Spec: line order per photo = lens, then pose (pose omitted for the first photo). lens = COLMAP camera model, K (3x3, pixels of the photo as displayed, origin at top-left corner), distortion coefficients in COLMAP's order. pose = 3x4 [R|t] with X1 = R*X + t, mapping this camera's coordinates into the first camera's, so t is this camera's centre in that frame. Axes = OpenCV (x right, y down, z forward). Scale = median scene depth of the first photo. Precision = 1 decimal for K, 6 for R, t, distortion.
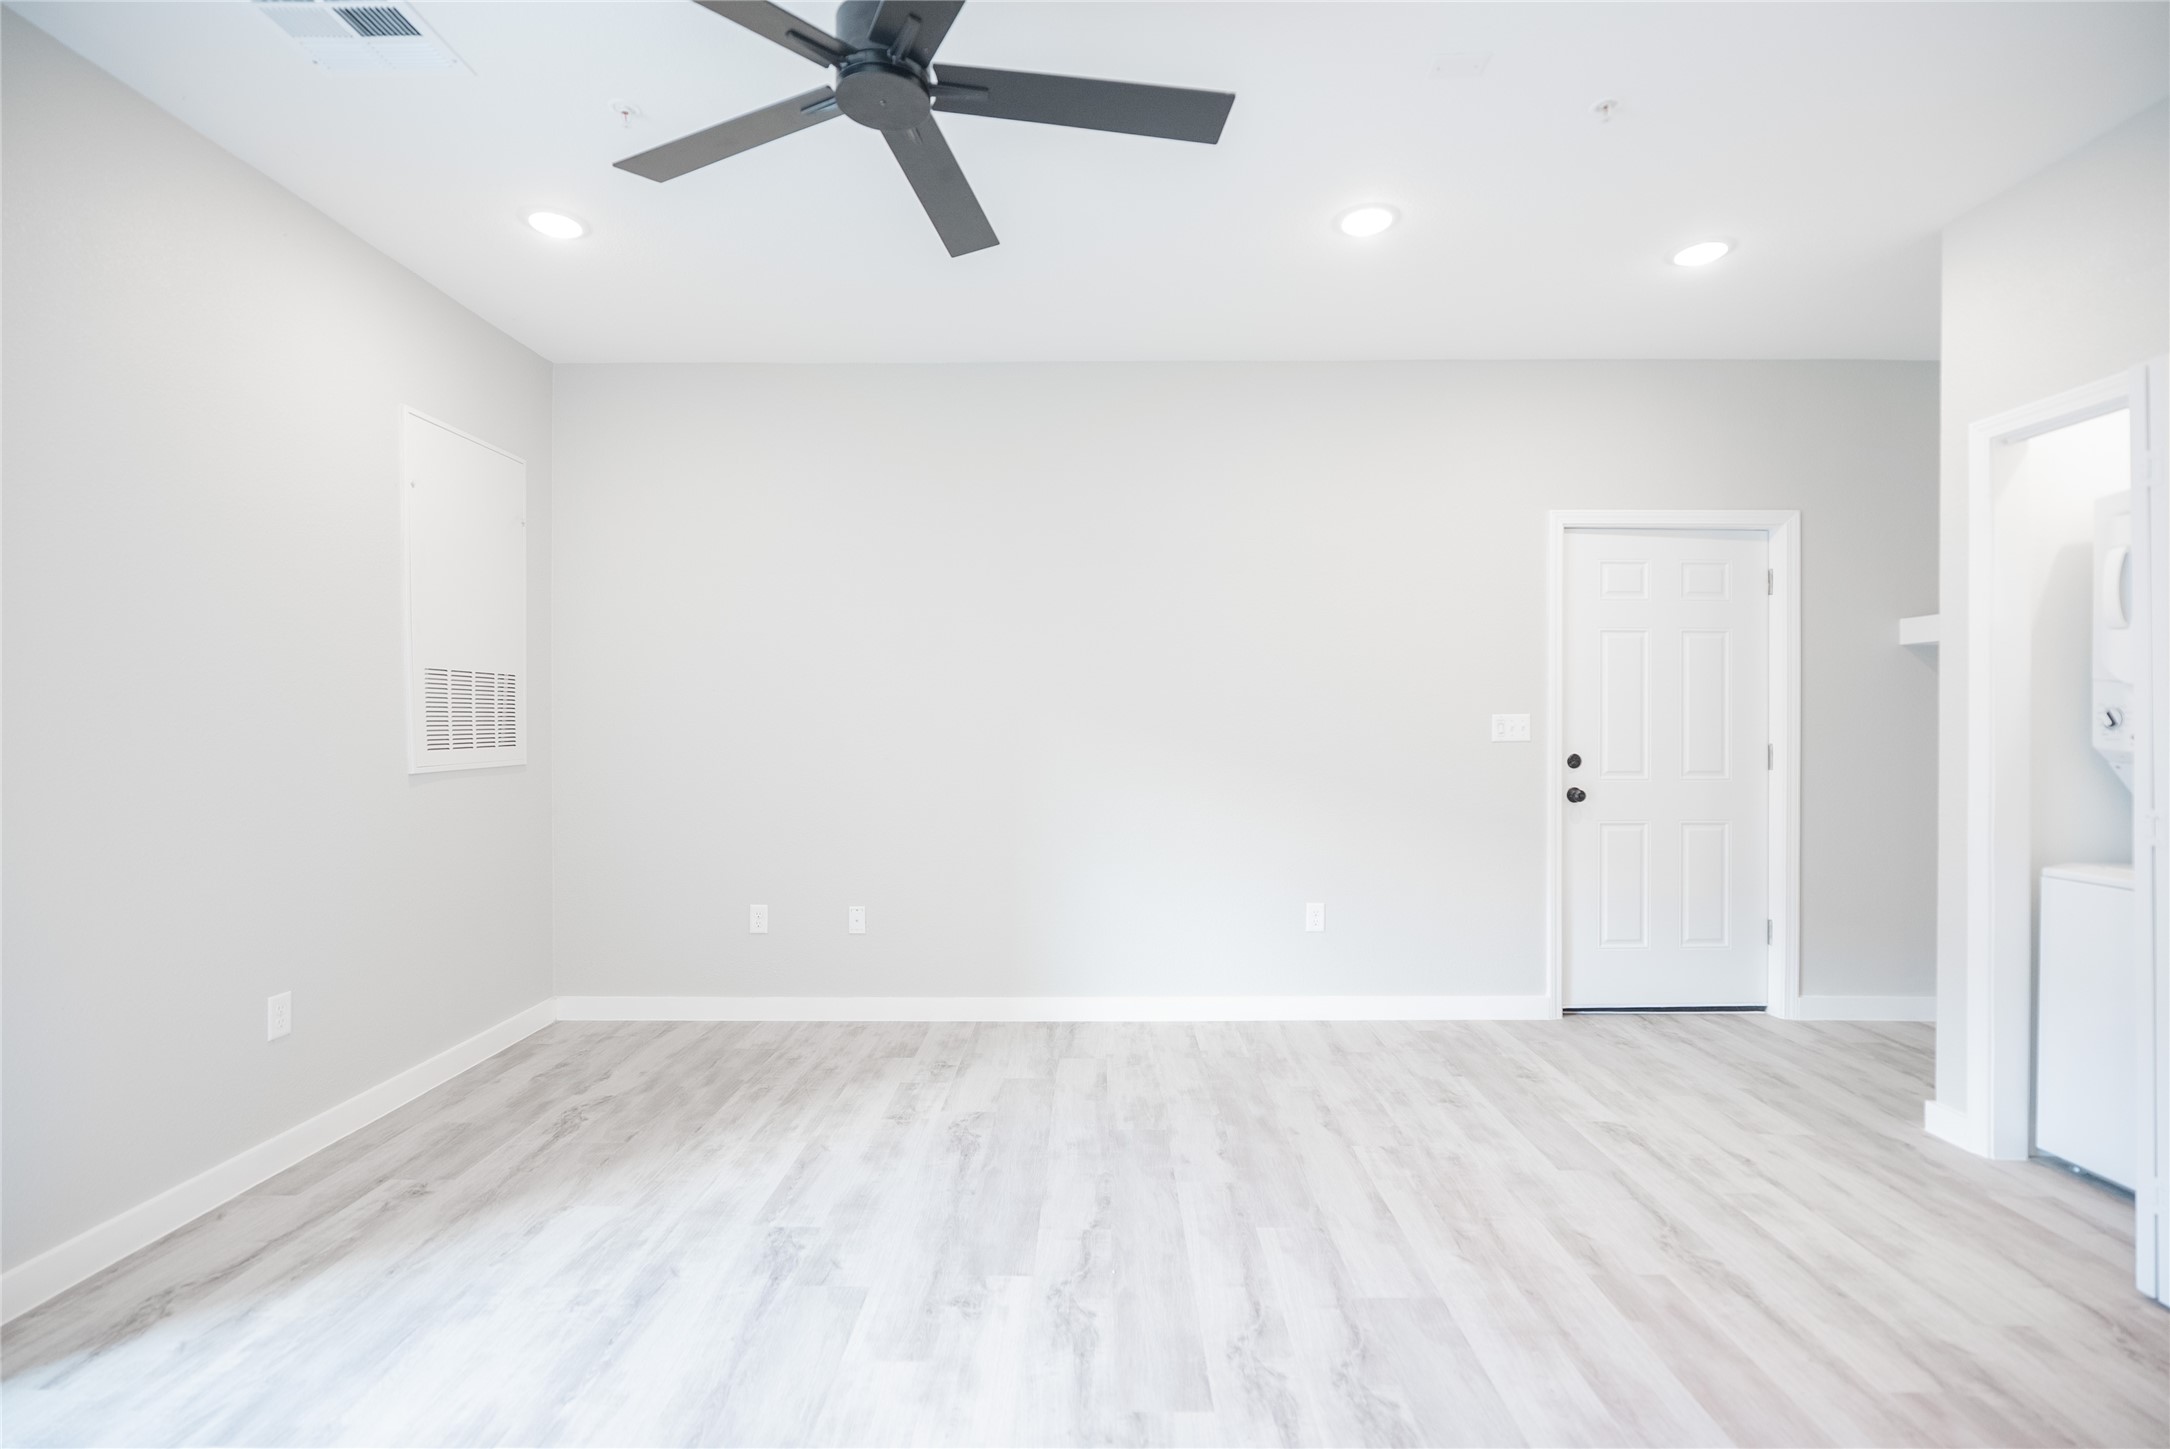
lens RADIAL K [[982.8, 0, 1084.9], [0, 982.8, 726.6], [0, 0, 1]] dist [-0.009128, 0.002810]
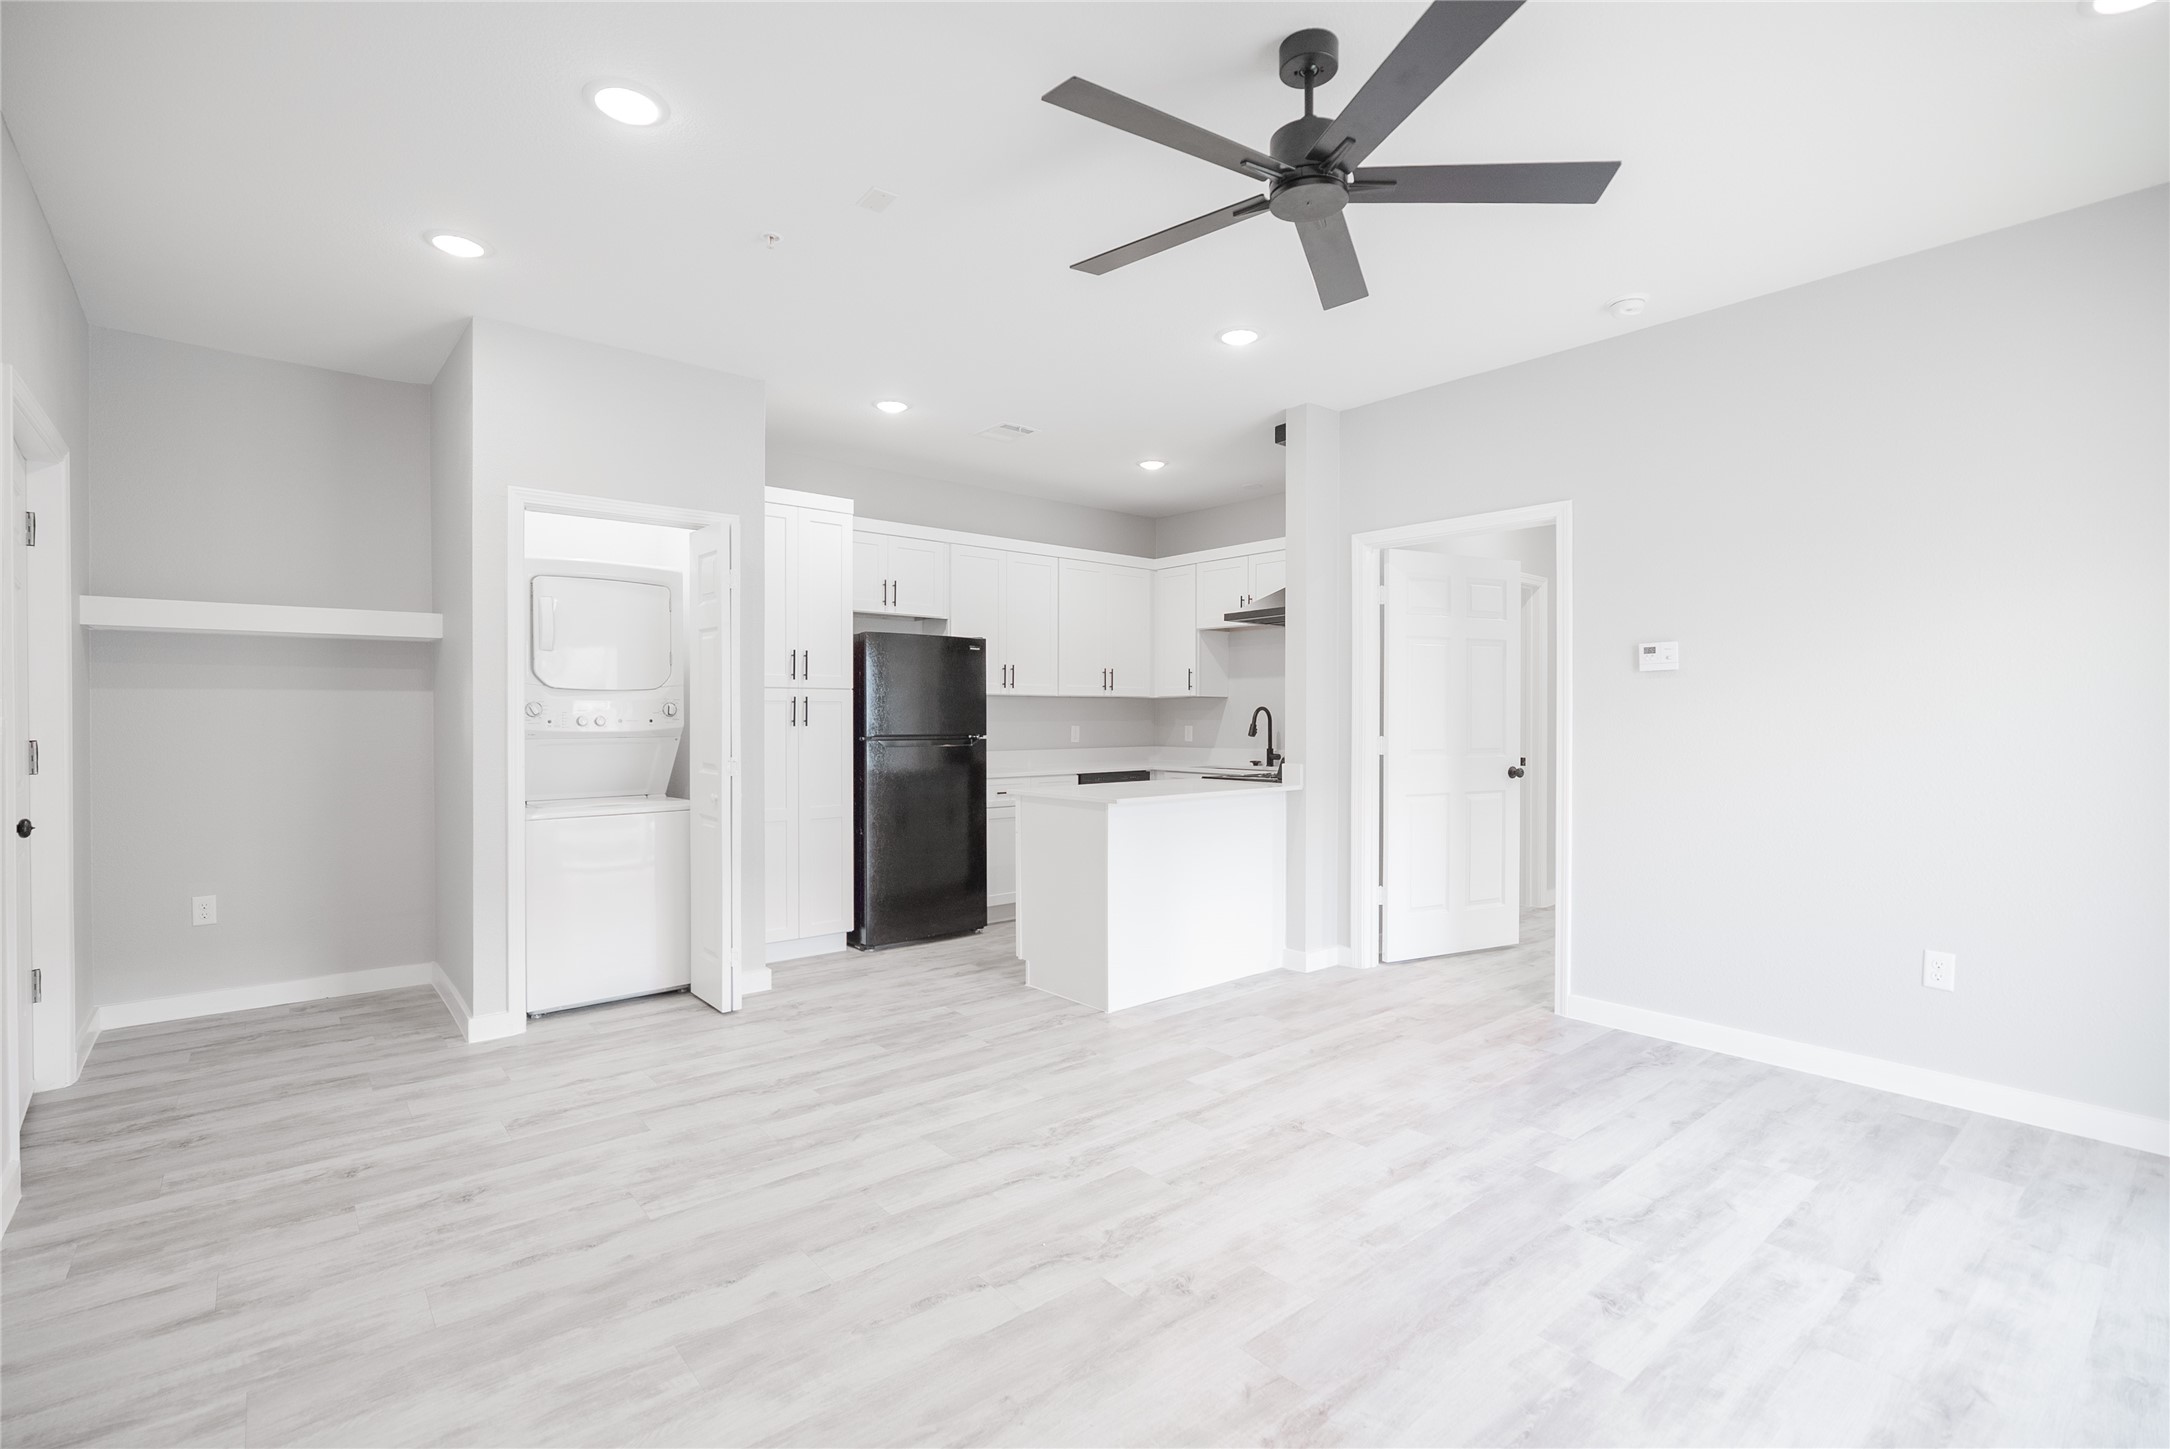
lens RADIAL K [[982.8, 0, 1077.8], [0, 982.8, 721.6], [0, 0, 1]] dist [-0.009128, 0.002810]
pose [[-0.647204, -0.007277, 0.762282, -0.702922], [0.003770, 0.999912, 0.012746, -0.007195], [-0.762308, 0.011123, -0.647119, 1.478631]]
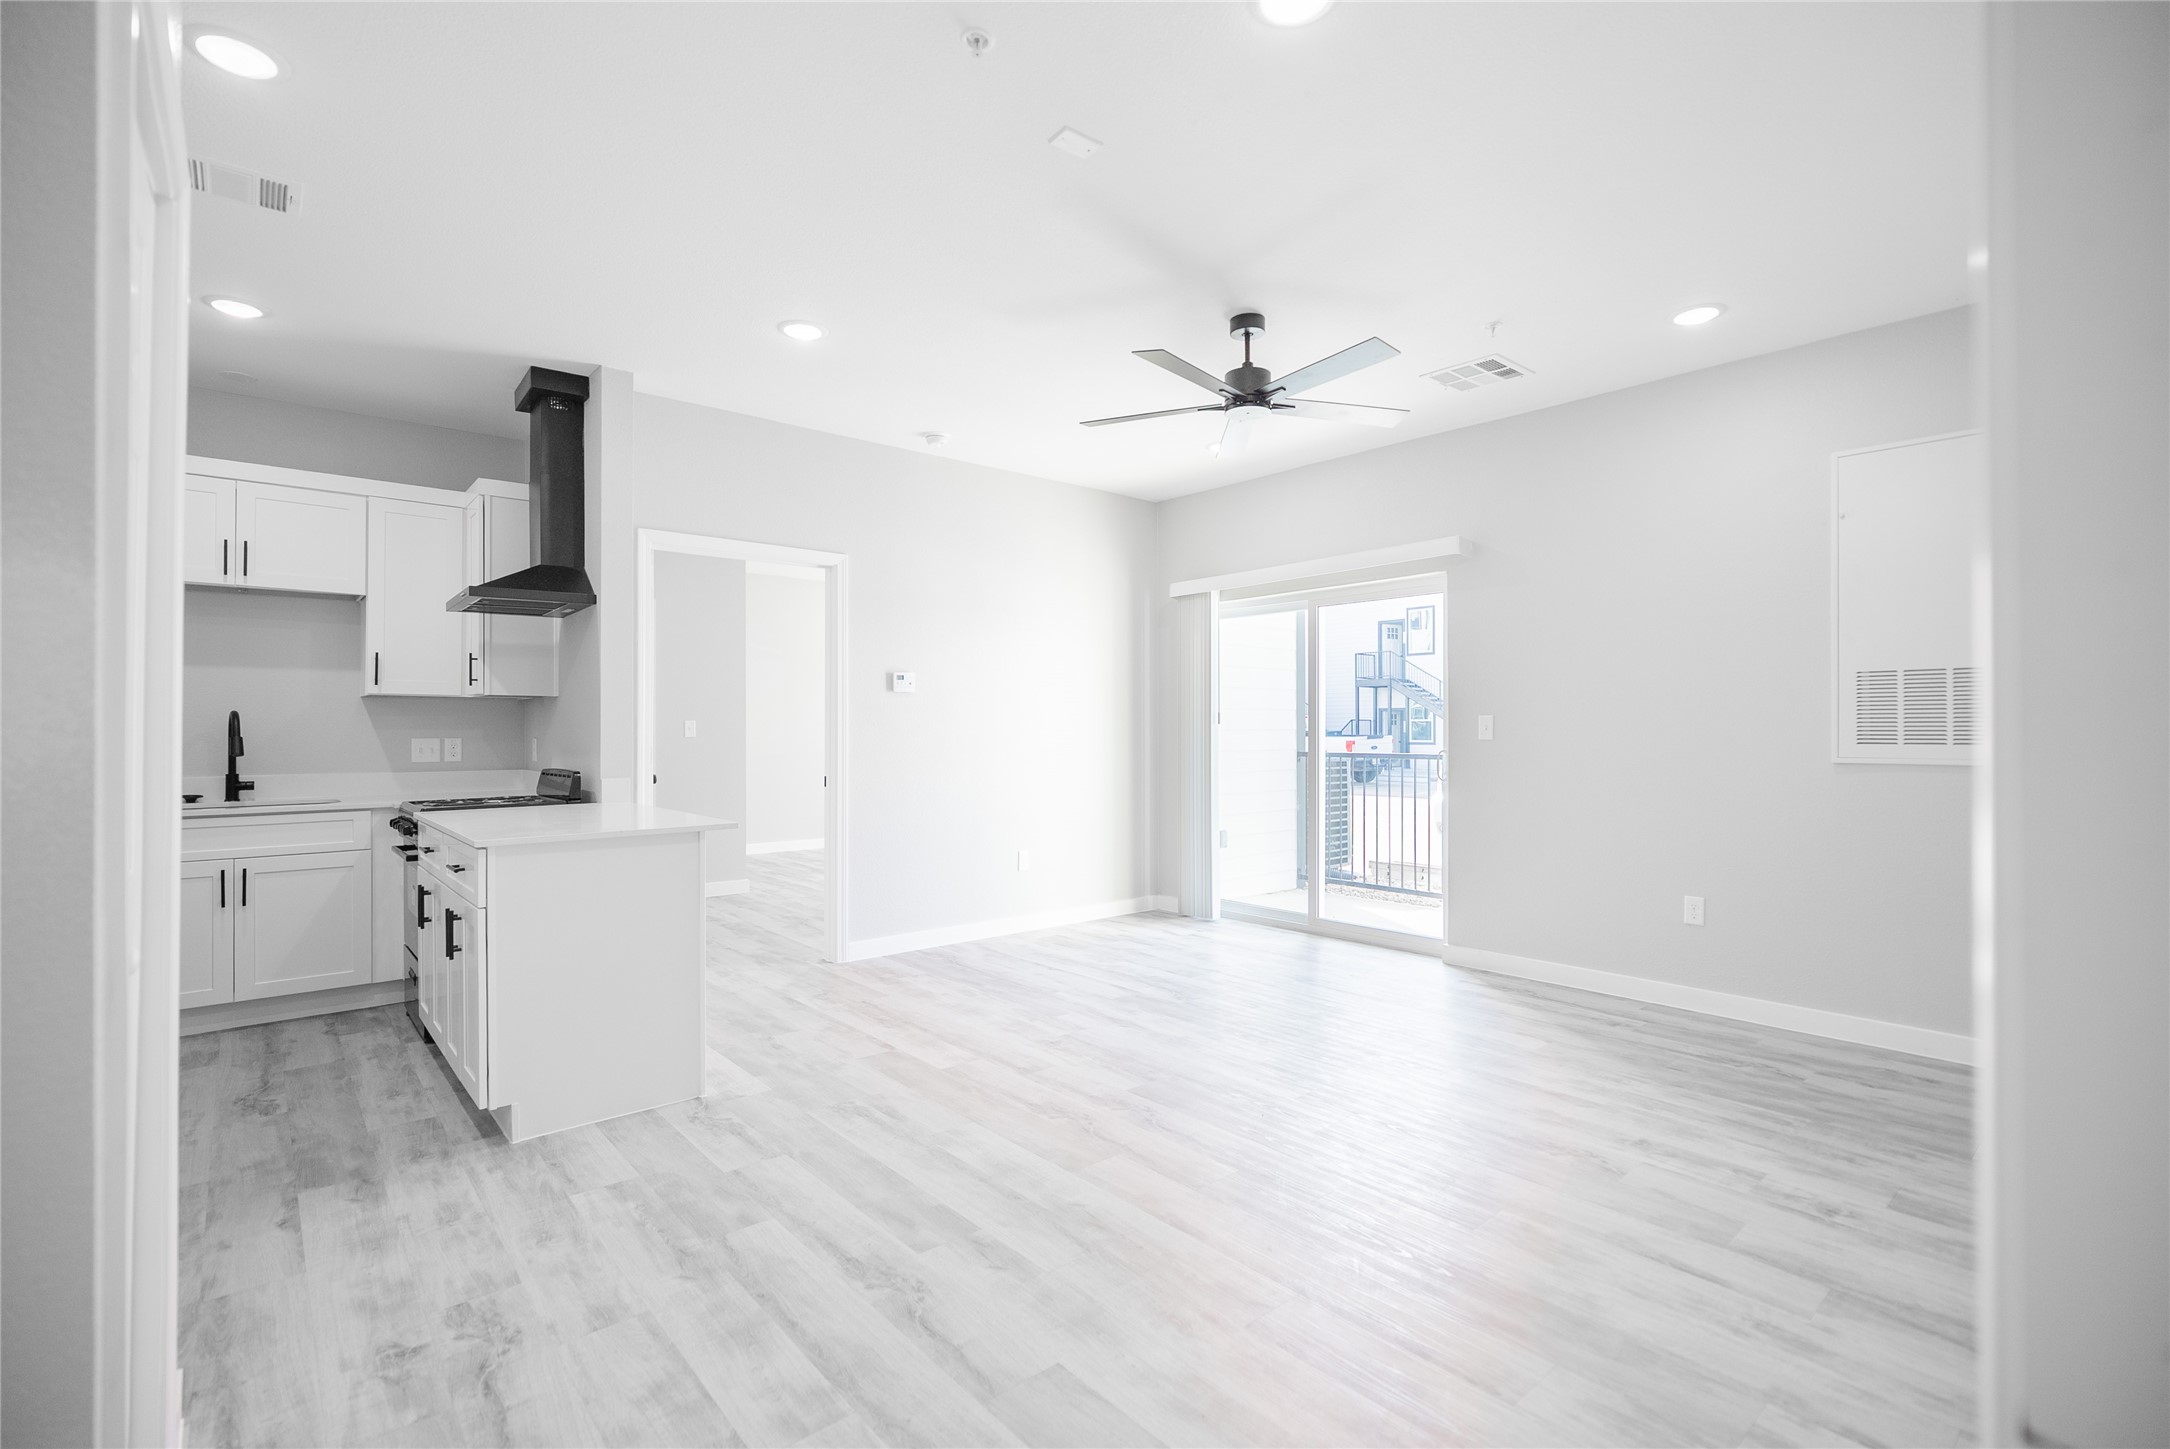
lens RADIAL K [[982.8, 0, 1079.5], [0, 982.8, 730.4], [0, 0, 1]] dist [-0.009128, 0.002810]
pose [[-0.752925, 0.000321, -0.658106, 1.025368], [-0.004202, 0.999977, 0.005295, 0.007804], [0.658093, 0.006753, -0.752907, 1.689519]]
